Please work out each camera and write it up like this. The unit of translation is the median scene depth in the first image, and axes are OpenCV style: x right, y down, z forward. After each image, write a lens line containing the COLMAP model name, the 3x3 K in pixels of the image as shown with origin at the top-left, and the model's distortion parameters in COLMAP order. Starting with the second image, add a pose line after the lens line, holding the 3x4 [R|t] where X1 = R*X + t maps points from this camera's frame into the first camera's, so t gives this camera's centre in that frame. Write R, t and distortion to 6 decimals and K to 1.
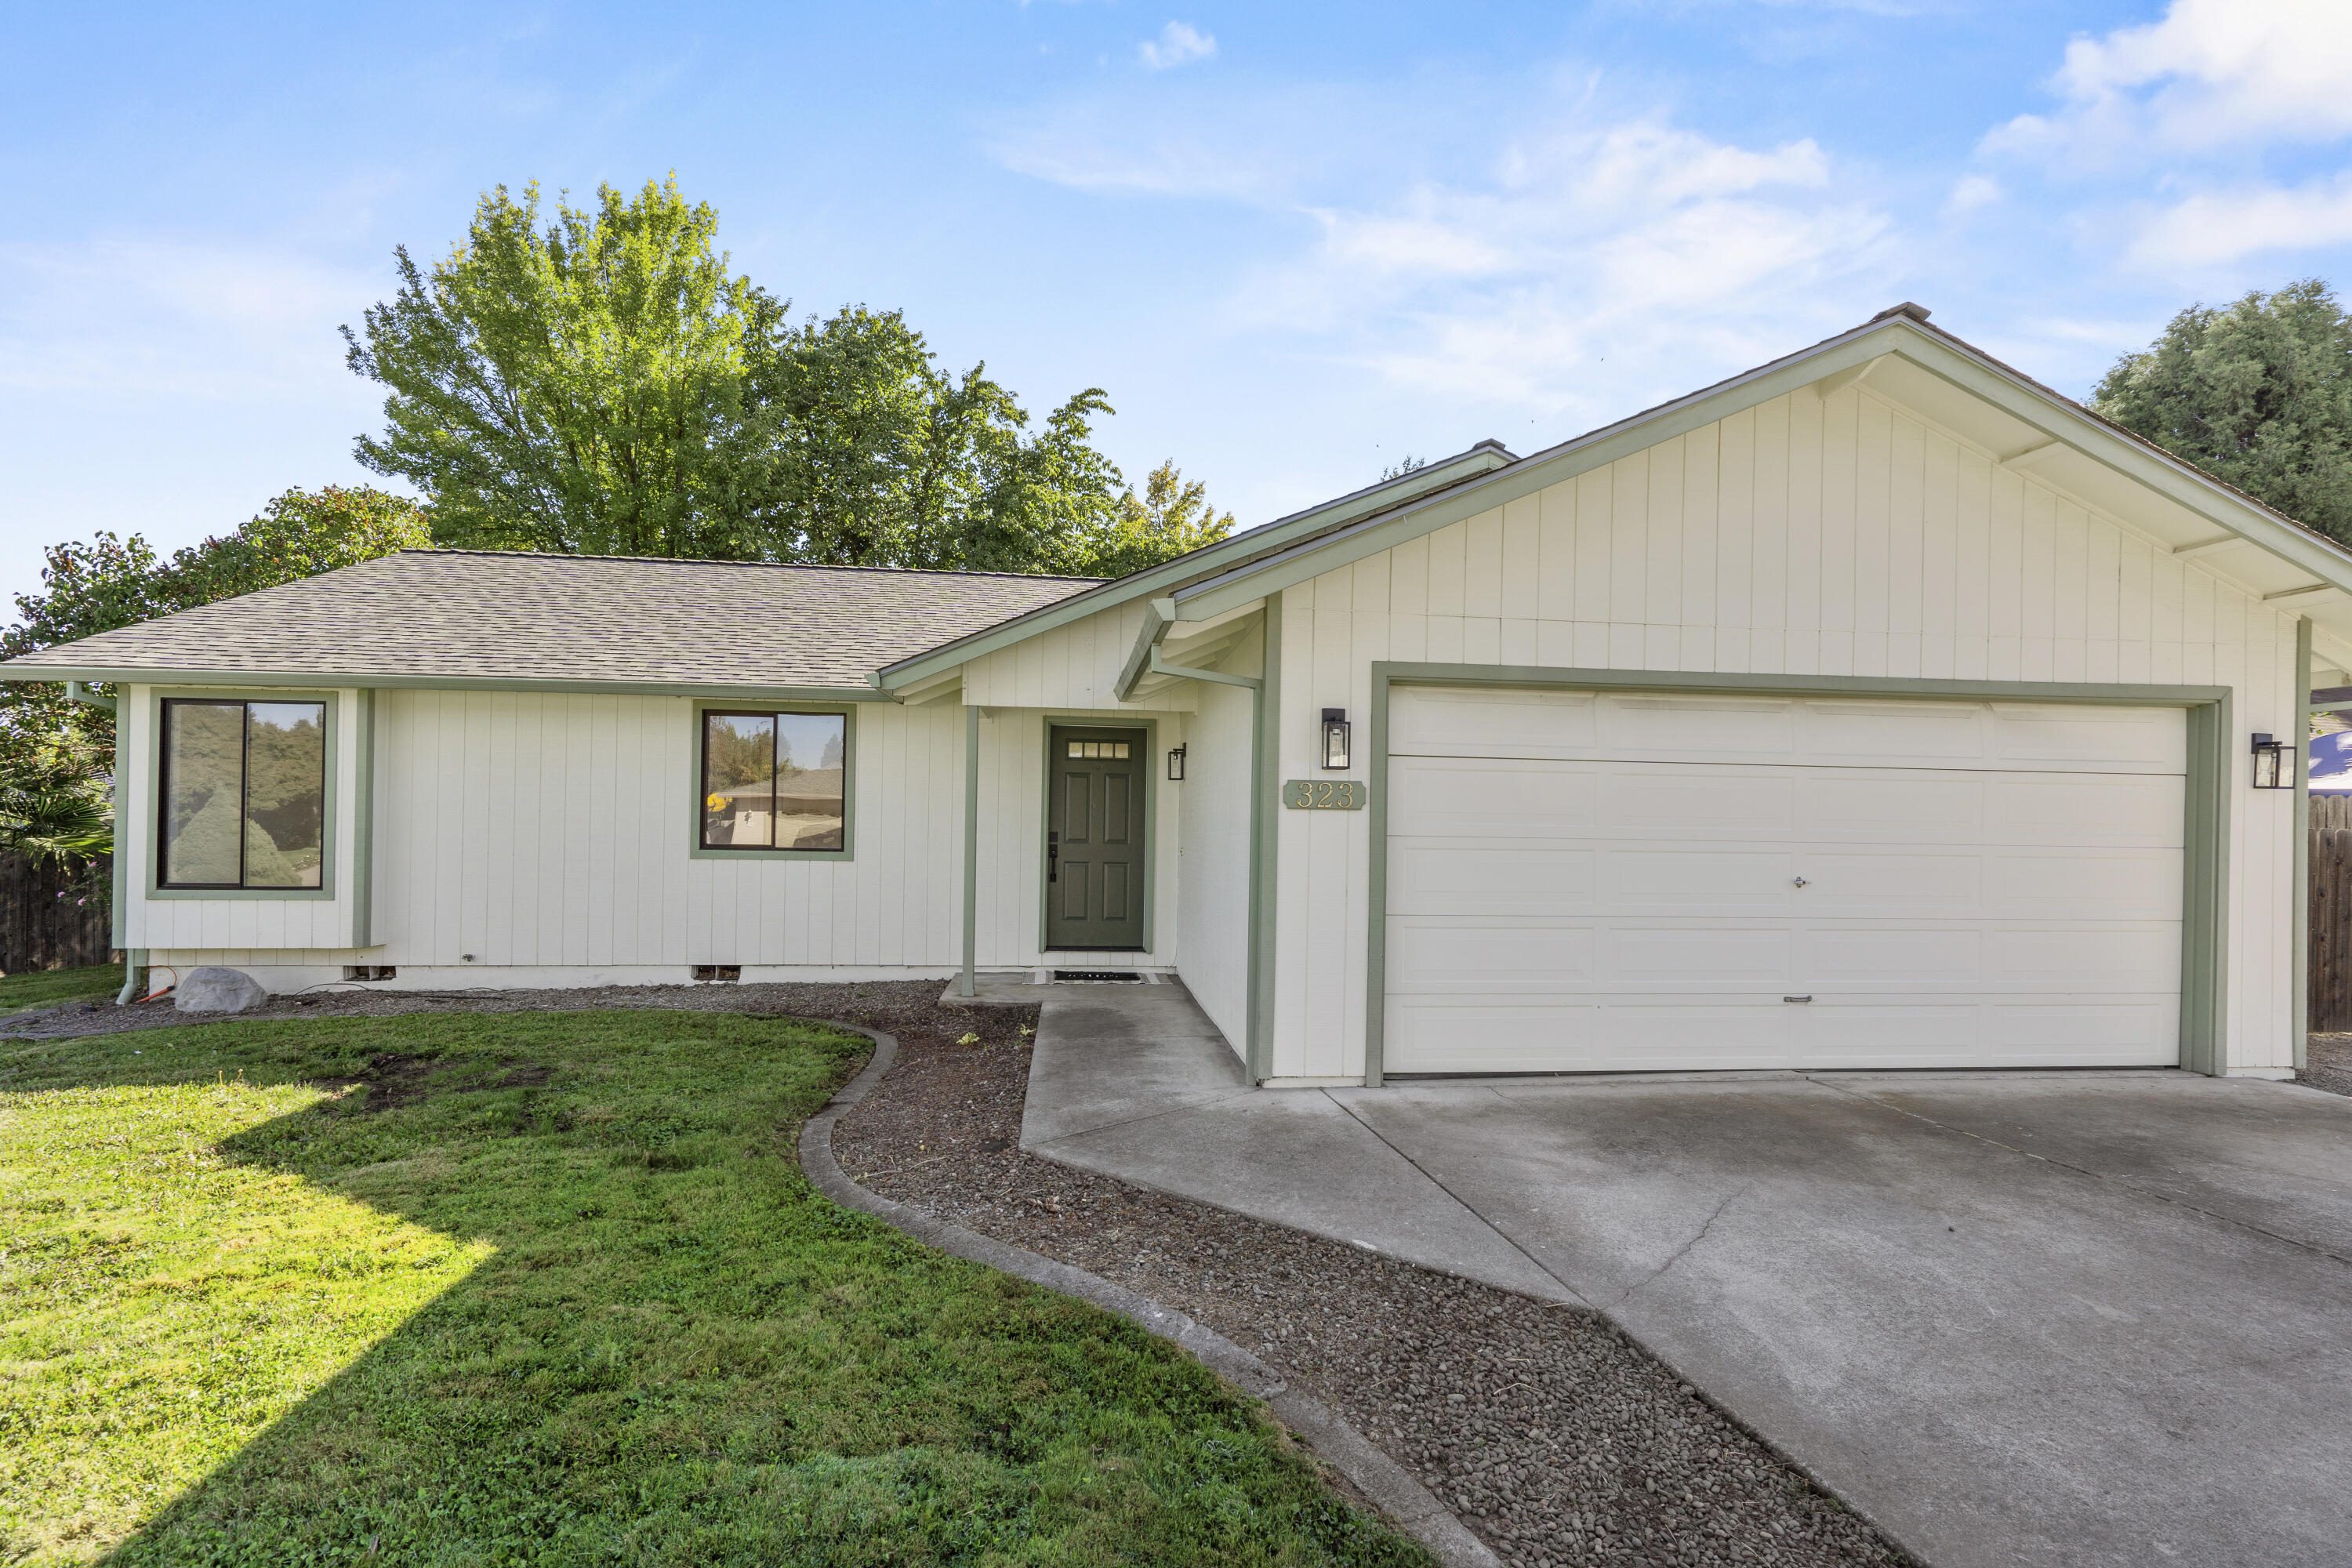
lens RADIAL K [[1084.3, 0, 1180.5], [0, 1084.3, 807.6], [0, 0, 1]] dist [-0.000630, 0.000328]
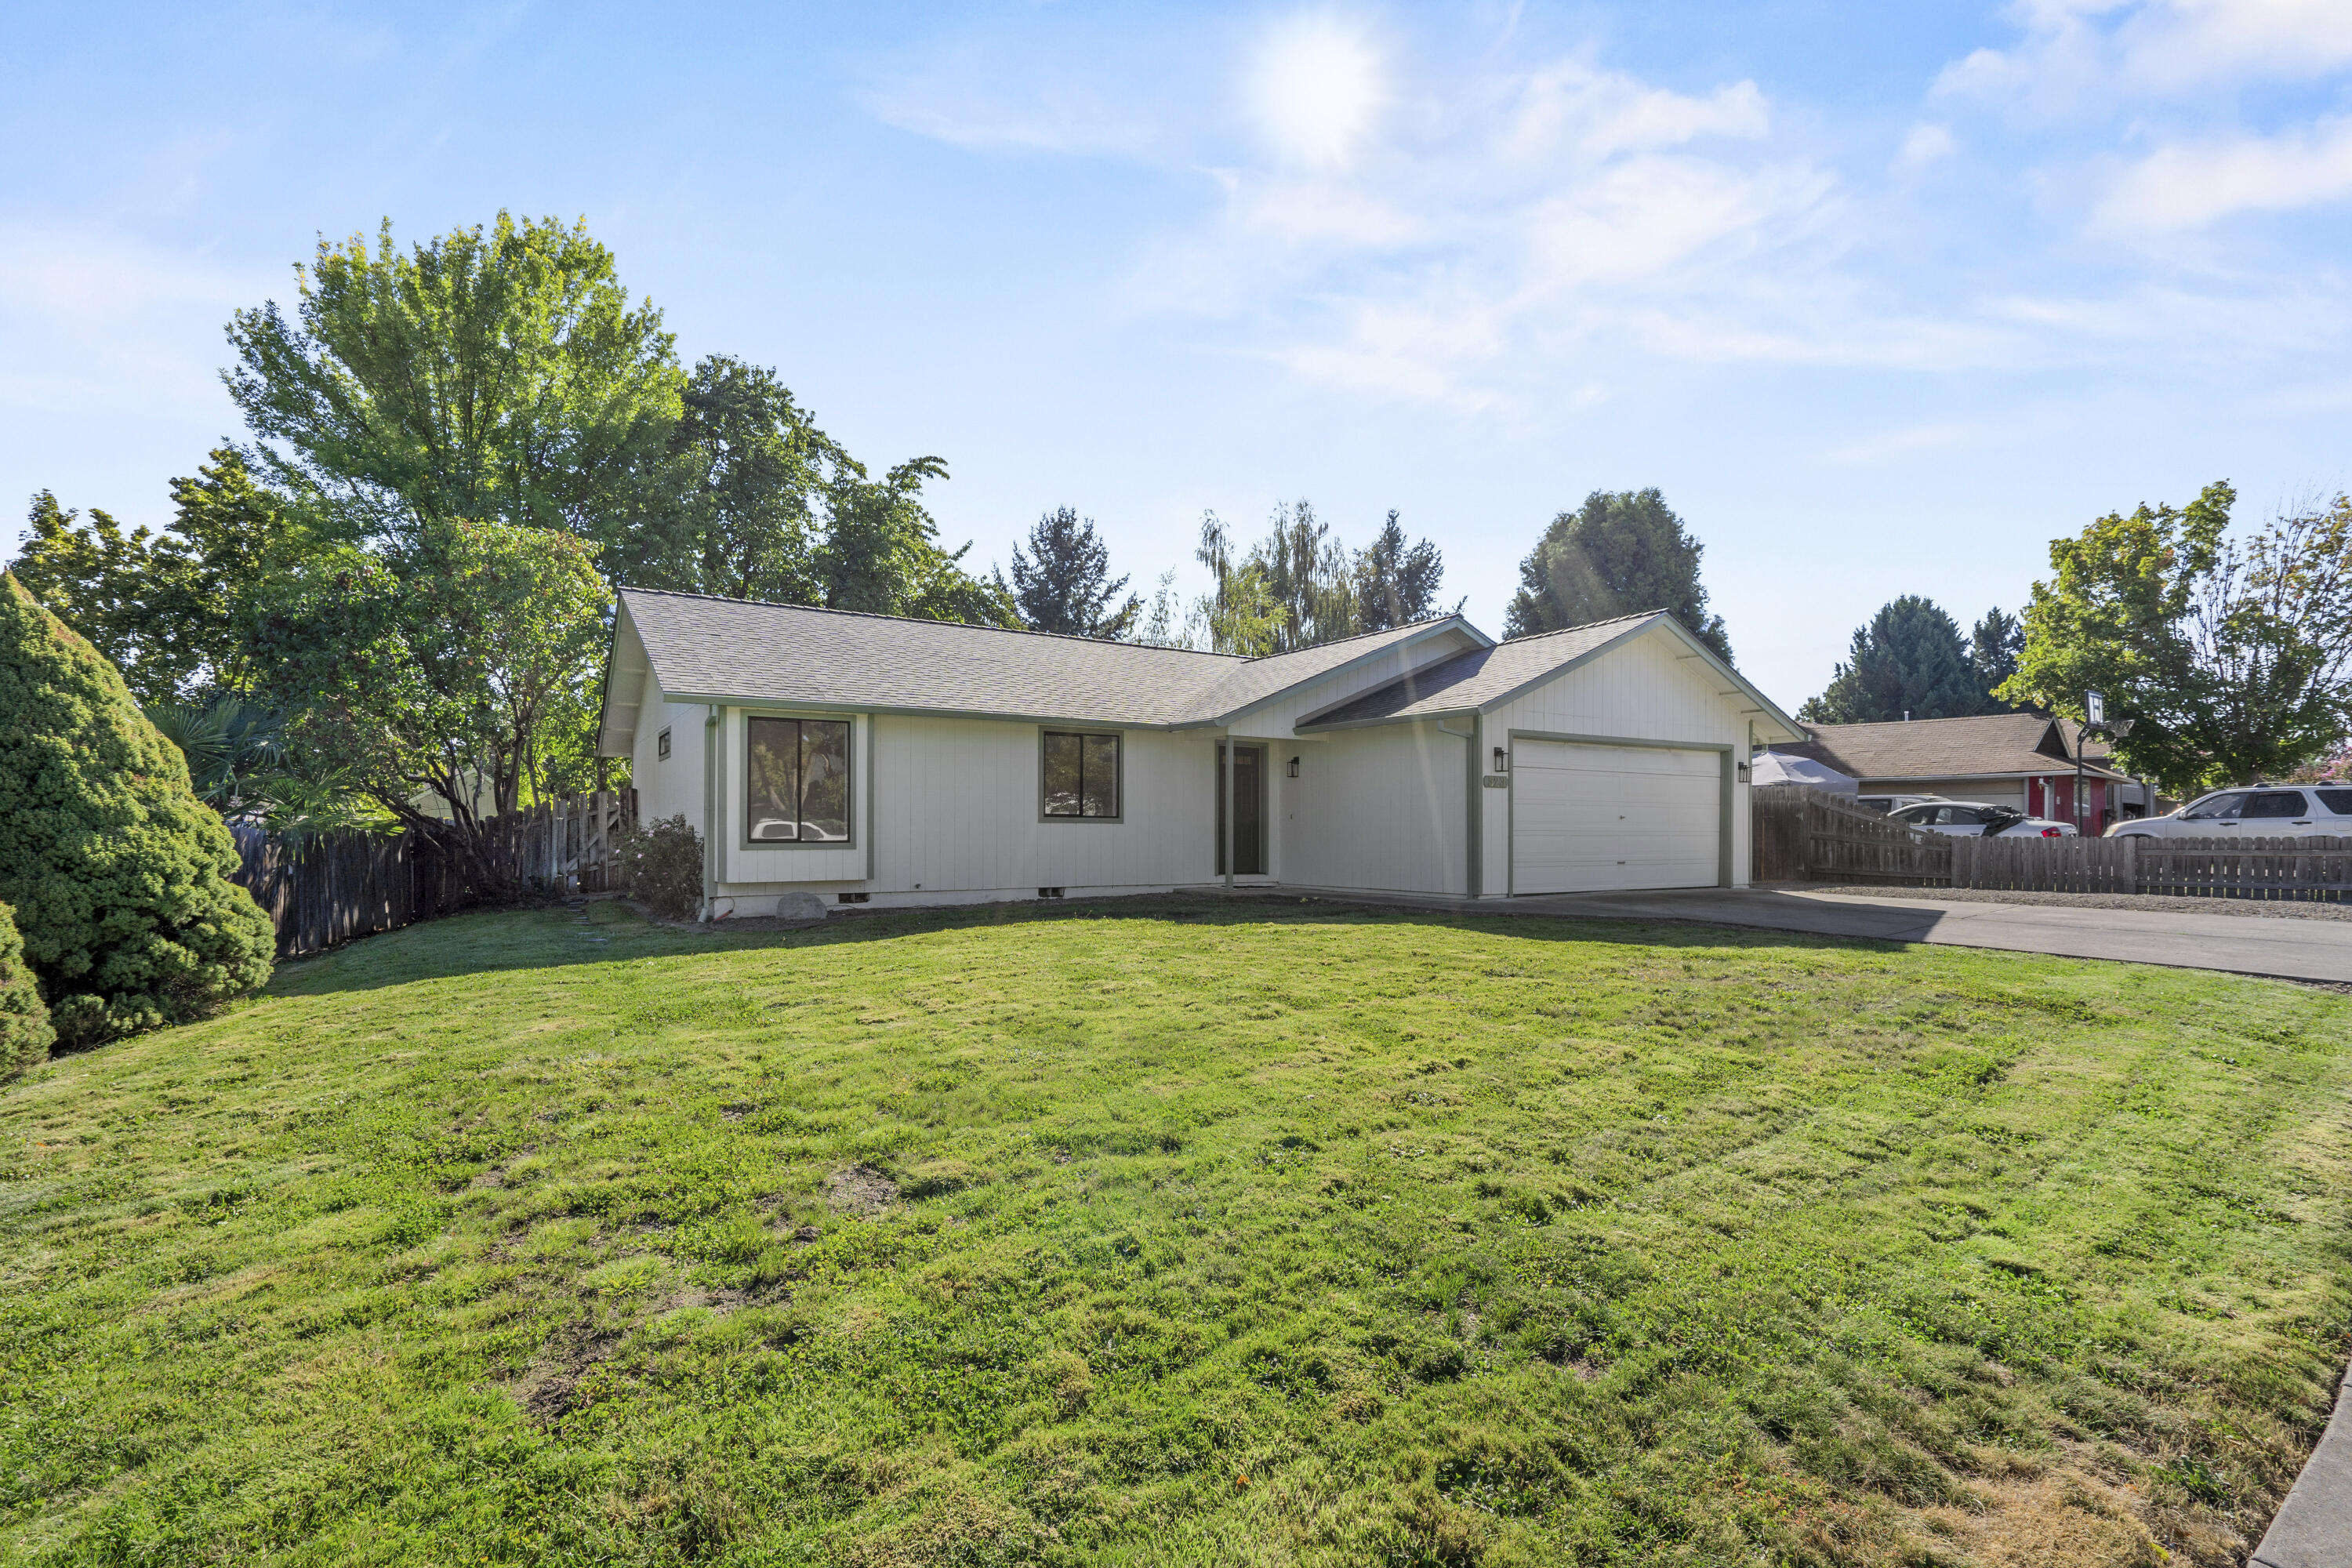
lens RADIAL K [[1092.0, 0, 1169.8], [0, 1092.0, 825.0], [0, 0, 1]] dist [-0.001890, -0.000056]
pose [[0.904722, -0.010710, 0.425868, -0.713842], [0.006383, 0.999912, 0.011588, 0.024024], [-0.425955, -0.007765, 0.904711, -0.423774]]
